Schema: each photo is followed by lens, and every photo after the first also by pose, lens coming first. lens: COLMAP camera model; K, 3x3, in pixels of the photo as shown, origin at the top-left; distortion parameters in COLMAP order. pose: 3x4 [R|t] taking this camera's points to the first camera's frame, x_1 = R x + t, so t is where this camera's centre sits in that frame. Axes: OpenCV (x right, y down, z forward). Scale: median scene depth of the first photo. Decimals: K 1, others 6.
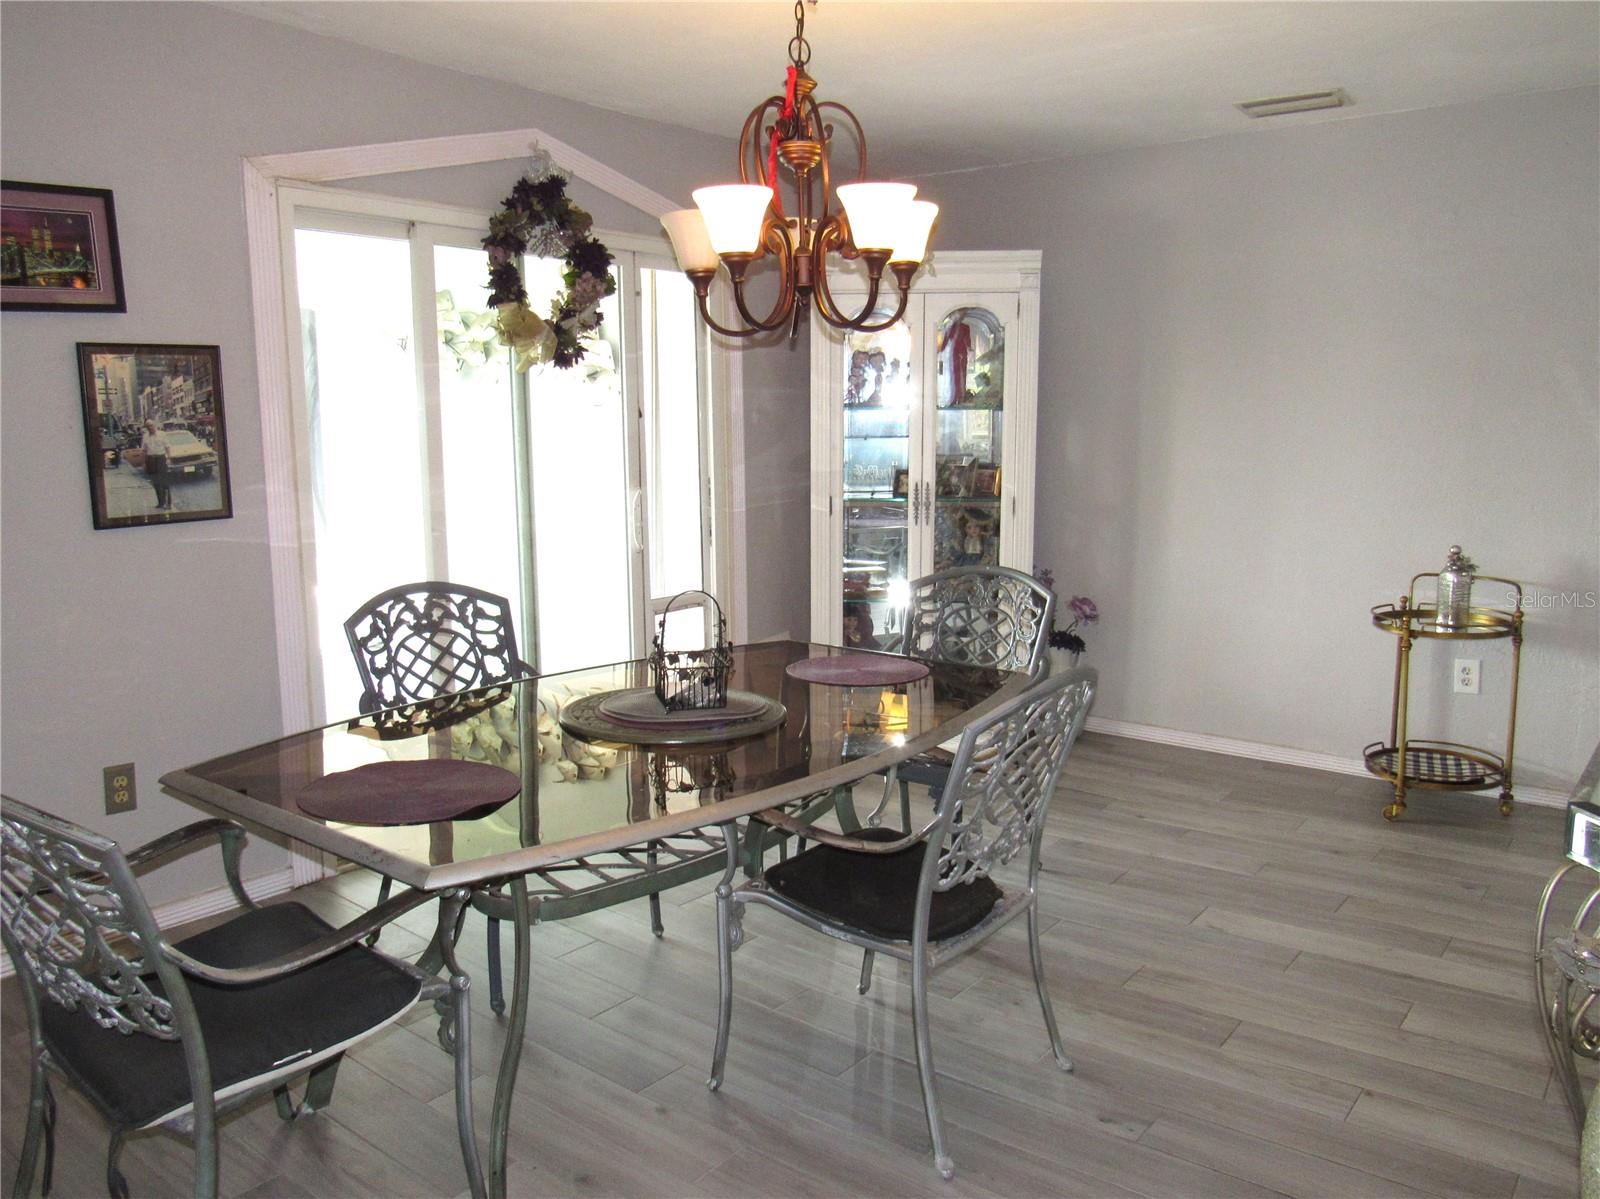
lens RADIAL K [[1170.5, 0, 792.3], [0, 1170.5, 585.0], [0, 0, 1]] dist [-0.034516, 0.011766]
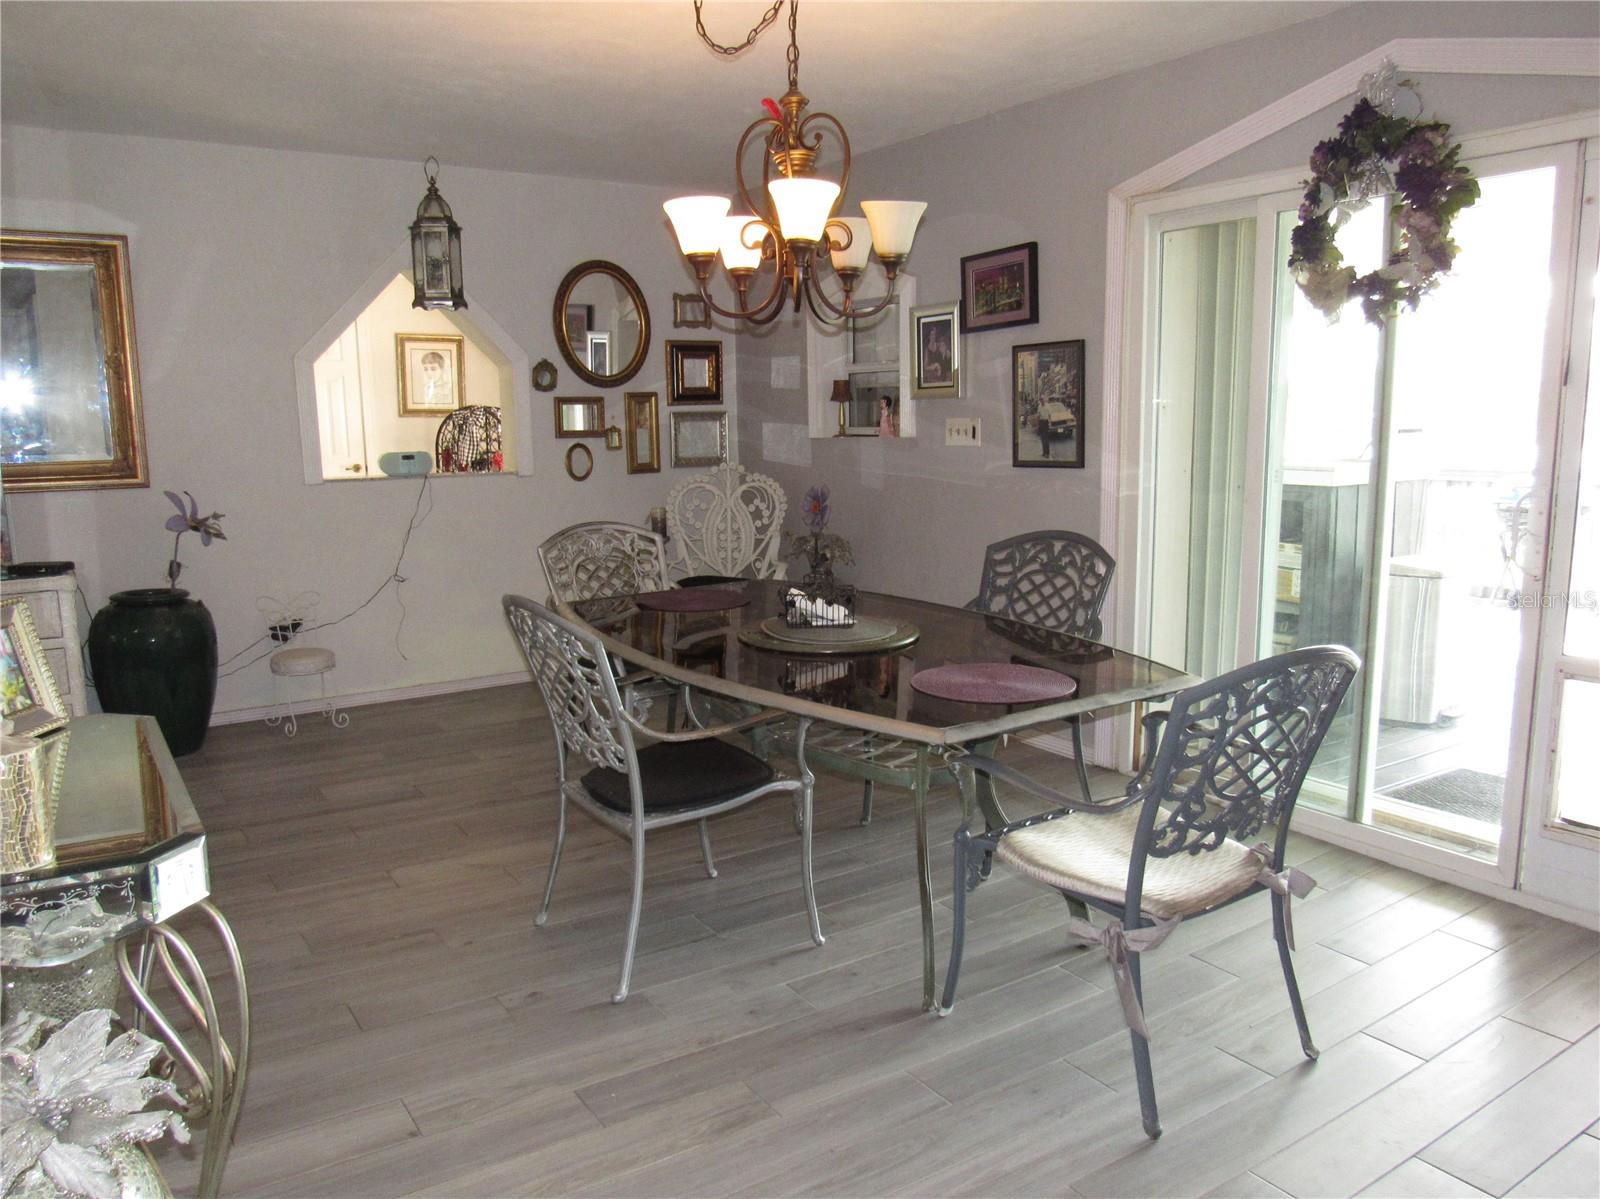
lens RADIAL K [[1170.5, 0, 798.3], [0, 1170.5, 594.4], [0, 0, 1]] dist [-0.034516, 0.011766]
pose [[-0.307305, 0.155844, -0.938763, 0.914329], [-0.121701, 0.971962, 0.201194, -0.150534], [0.943797, 0.176076, -0.279722, 1.115087]]
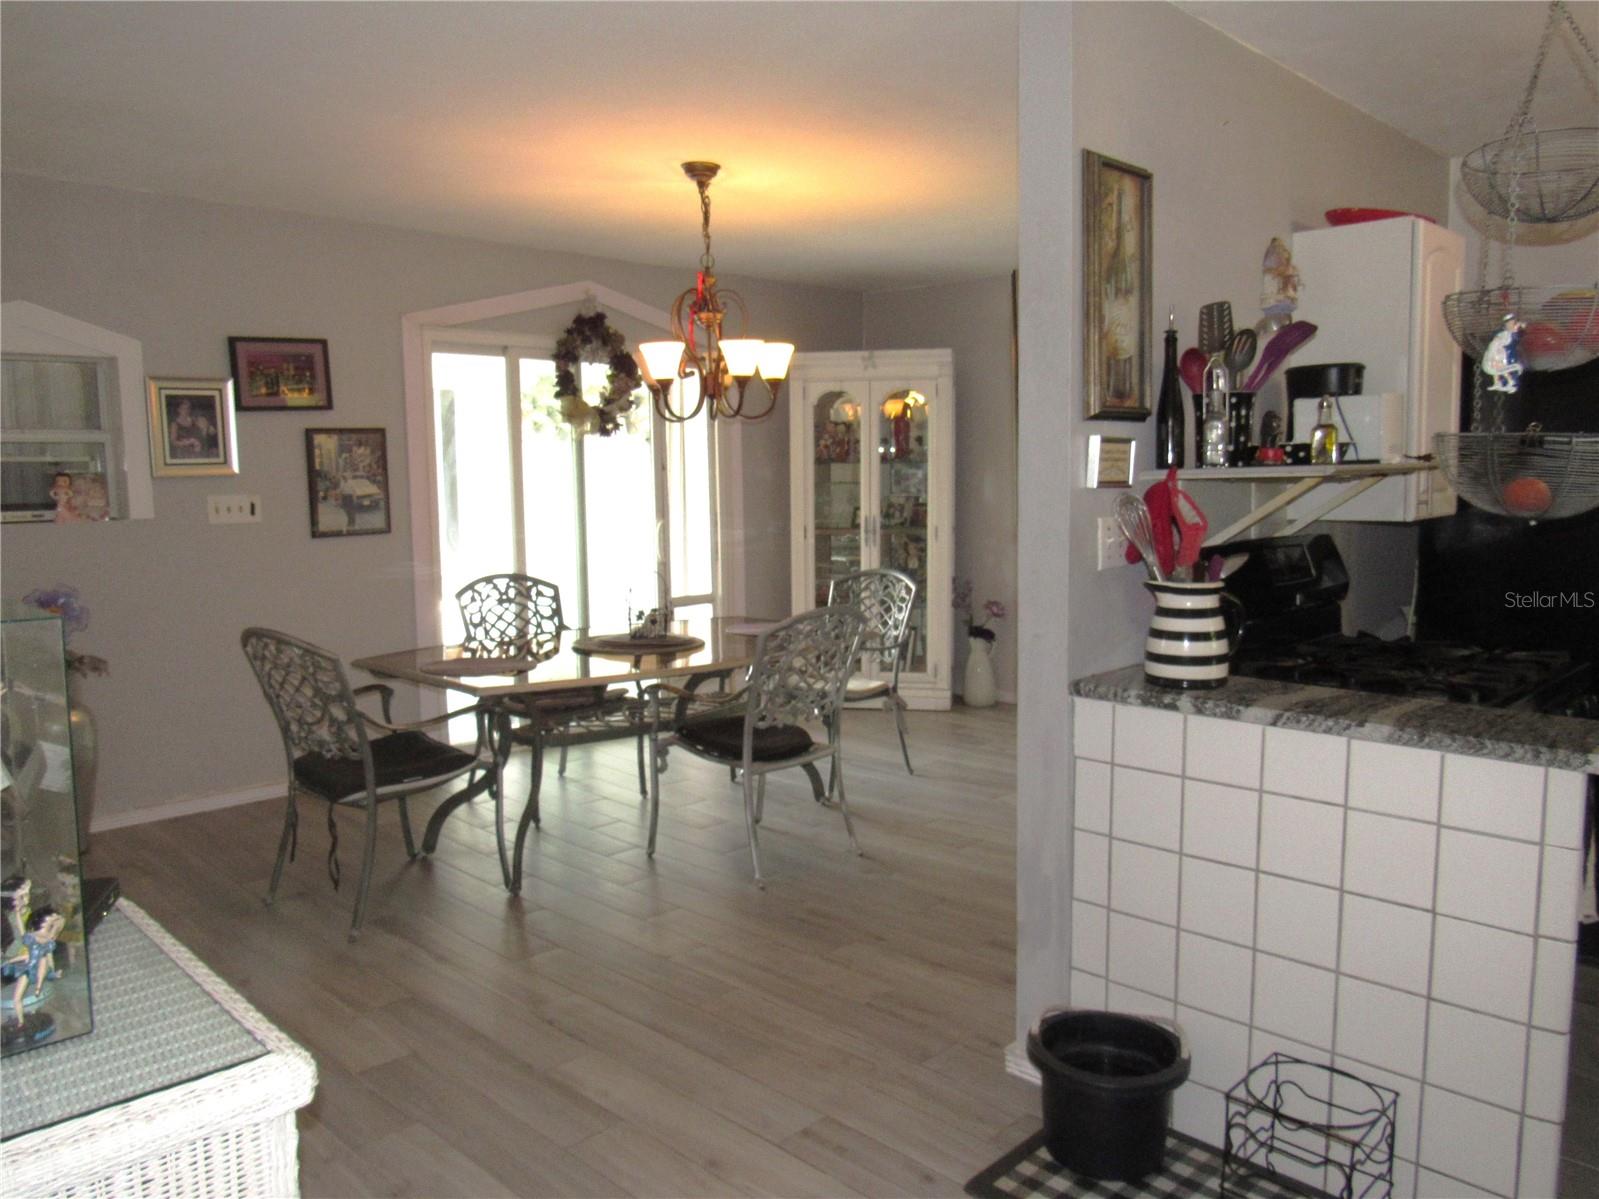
lens RADIAL K [[1169.8, 0, 810.0], [0, 1169.8, 591.9], [0, 0, 1]] dist [-0.034516, 0.011766]
pose [[0.994660, 0.004661, -0.103102, 0.274633], [-0.008525, 0.999277, -0.037064, 0.081613], [0.102855, 0.037745, 0.993980, -0.567790]]
